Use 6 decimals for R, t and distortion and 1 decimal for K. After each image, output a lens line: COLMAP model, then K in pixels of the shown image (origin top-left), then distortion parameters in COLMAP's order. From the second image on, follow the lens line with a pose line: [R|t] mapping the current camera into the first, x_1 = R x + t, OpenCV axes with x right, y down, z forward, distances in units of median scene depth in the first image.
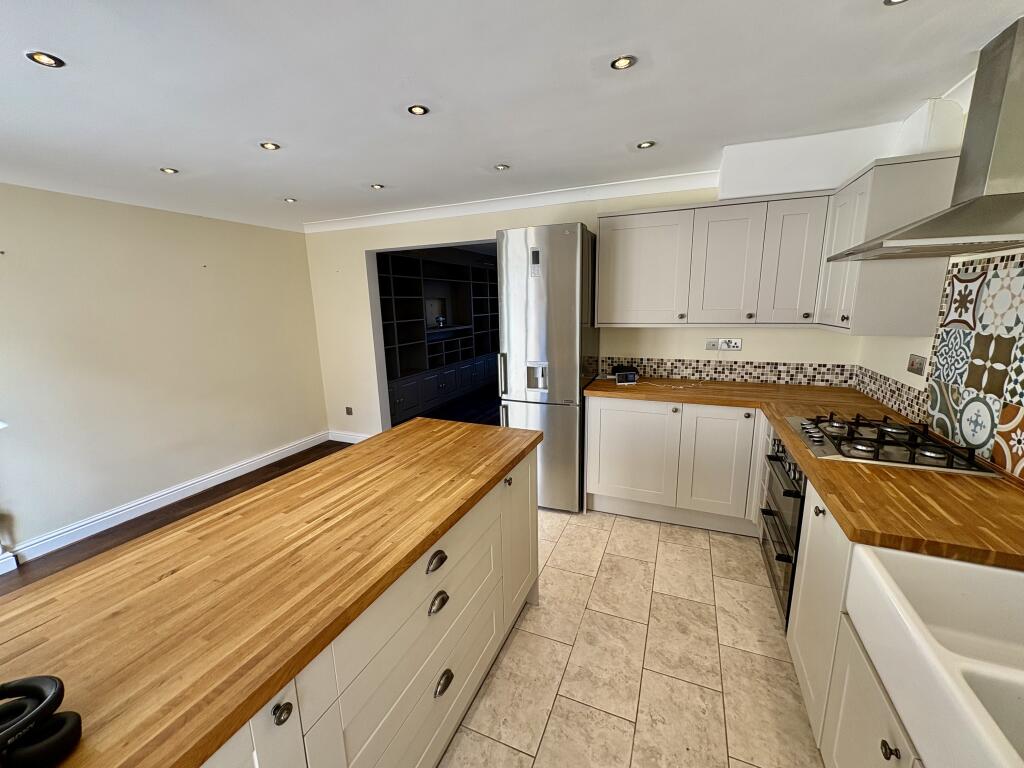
lens RADIAL K [[407.5, 0, 507.0], [0, 407.5, 381.8], [0, 0, 1]] dist [-0.001647, 0.000561]
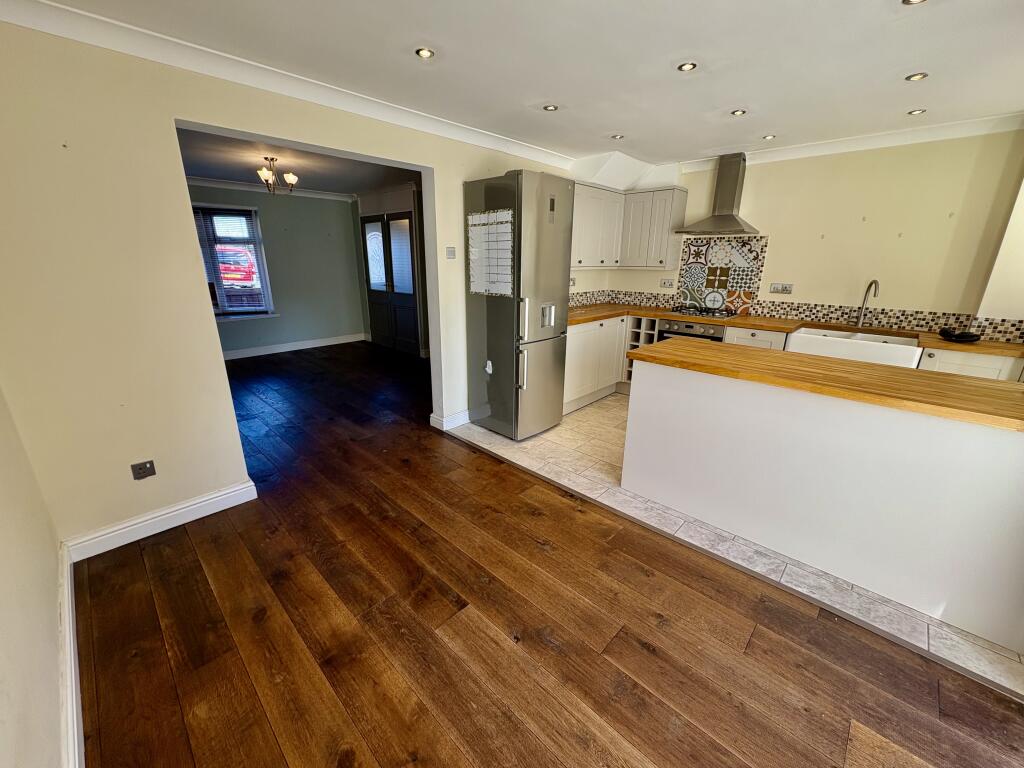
lens RADIAL K [[407.5, 0, 511.5], [0, 407.5, 386.9], [0, 0, 1]] dist [-0.001647, 0.000561]
pose [[0.345484, -0.262041, 0.901097, -1.797683], [0.164527, 0.962264, 0.216748, -0.147045], [-0.923890, 0.073372, 0.375559, 1.200524]]
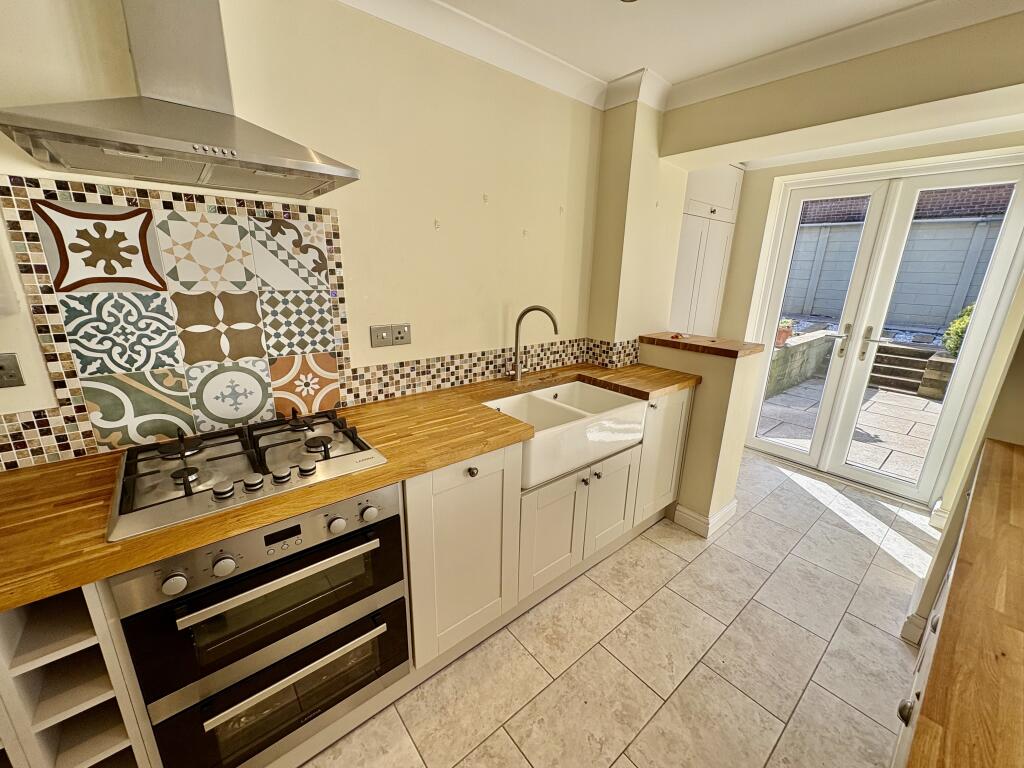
lens RADIAL K [[407.5, 0, 510.4], [0, 407.5, 381.7], [0, 0, 1]] dist [-0.001647, 0.000561]
pose [[-0.893140, -0.123266, 0.432559, 0.232044], [0.078652, 0.904092, 0.420038, -0.232887], [-0.442849, 0.409174, -0.797785, 1.347411]]
